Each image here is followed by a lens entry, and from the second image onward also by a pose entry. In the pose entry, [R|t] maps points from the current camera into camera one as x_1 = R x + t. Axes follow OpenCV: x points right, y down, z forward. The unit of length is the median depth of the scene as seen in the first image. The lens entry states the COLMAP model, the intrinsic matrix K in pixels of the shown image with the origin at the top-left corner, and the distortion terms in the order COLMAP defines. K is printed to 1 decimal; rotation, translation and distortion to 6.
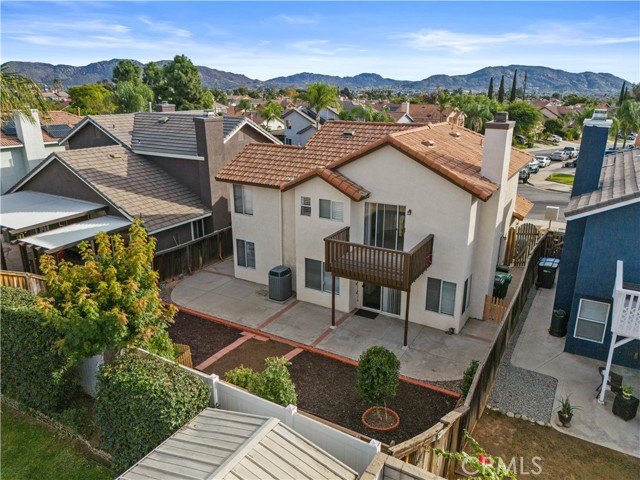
lens RADIAL K [[472.0, 0, 320.0], [0, 472.0, 240.0], [0, 0, 1]] dist [0.074366, -0.067307]
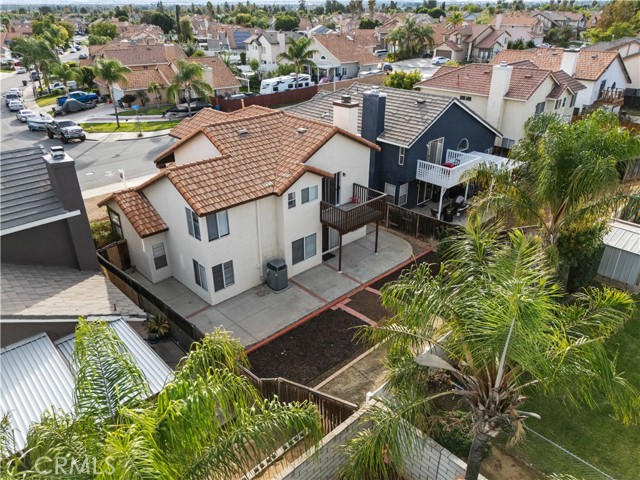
lens RADIAL K [[472.0, 0, 320.0], [0, 472.0, 240.0], [0, 0, 1]] dist [0.074366, -0.067307]
pose [[0.283542, -0.430161, 0.857068, -1.067408], [0.300505, 0.888588, 0.346566, -0.371638], [-0.910660, 0.159287, 0.381218, 0.492872]]
